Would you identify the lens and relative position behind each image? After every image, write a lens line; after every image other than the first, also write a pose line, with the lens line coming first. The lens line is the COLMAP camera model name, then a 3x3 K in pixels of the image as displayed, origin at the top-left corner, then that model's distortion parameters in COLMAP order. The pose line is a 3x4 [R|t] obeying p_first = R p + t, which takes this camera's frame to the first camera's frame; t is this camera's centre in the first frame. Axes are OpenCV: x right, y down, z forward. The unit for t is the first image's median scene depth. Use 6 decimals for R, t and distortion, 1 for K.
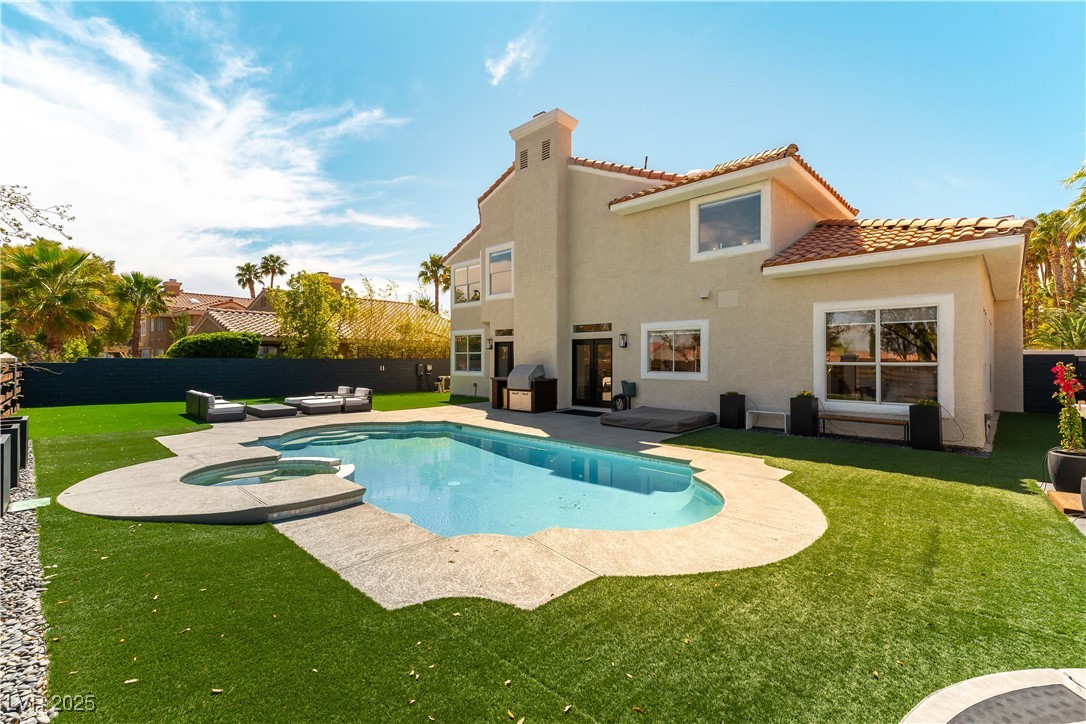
lens RADIAL K [[474.1, 0, 546.6], [0, 474.1, 360.4], [0, 0, 1]] dist [-0.000778, -0.000355]
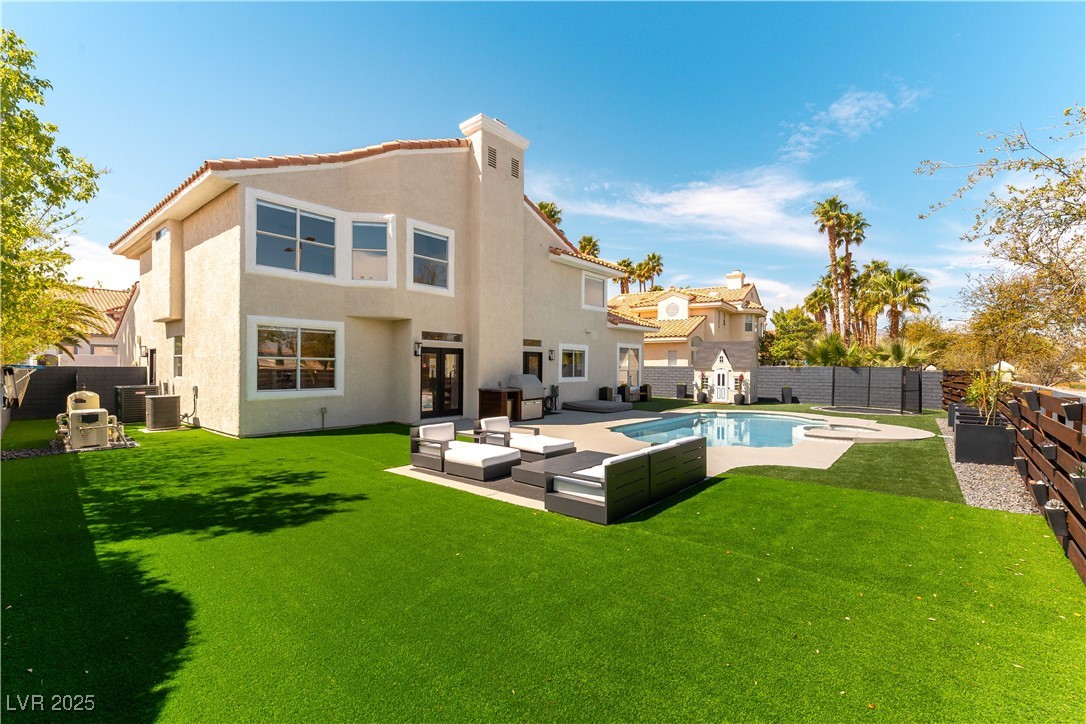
lens RADIAL K [[474.1, 0, 546.6], [0, 474.1, 360.4], [0, 0, 1]] dist [-0.000778, -0.000355]
pose [[-0.084610, 0.011994, 0.996342, -1.155401], [-0.000743, 0.999927, -0.012100, -0.010198], [-0.996414, -0.001764, -0.084595, 1.123775]]
